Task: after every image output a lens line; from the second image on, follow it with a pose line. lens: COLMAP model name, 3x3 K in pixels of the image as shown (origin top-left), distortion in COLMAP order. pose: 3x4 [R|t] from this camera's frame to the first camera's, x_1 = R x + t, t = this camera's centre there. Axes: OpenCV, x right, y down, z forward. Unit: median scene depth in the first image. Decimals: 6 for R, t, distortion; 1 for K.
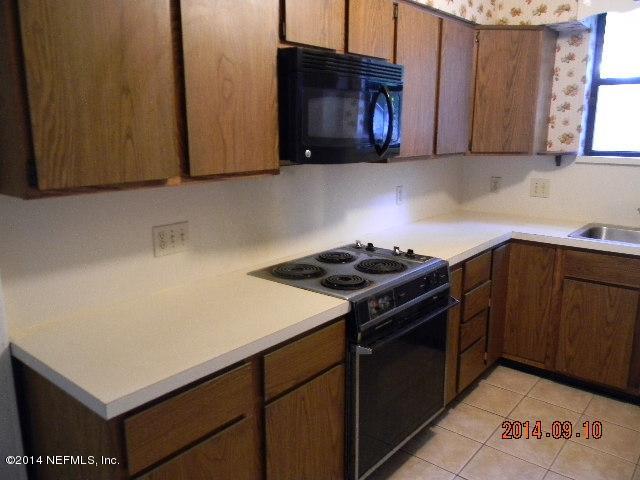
lens RADIAL K [[518.7, 0, 317.5], [0, 518.7, 238.6], [0, 0, 1]] dist [0.004507, -0.006684]
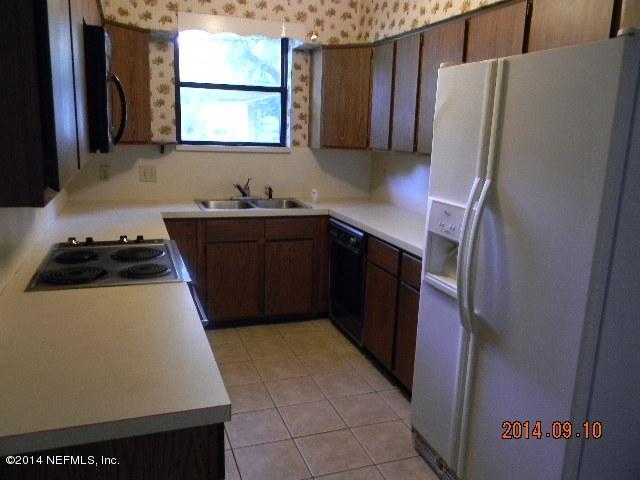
lens RADIAL K [[518.7, 0, 318.2], [0, 518.7, 239.5], [0, 0, 1]] dist [0.004507, -0.006684]
pose [[0.491422, -0.159701, 0.856154, -0.397057], [0.144243, 0.984392, 0.100828, -0.018113], [-0.858893, 0.073945, 0.506788, 0.128182]]
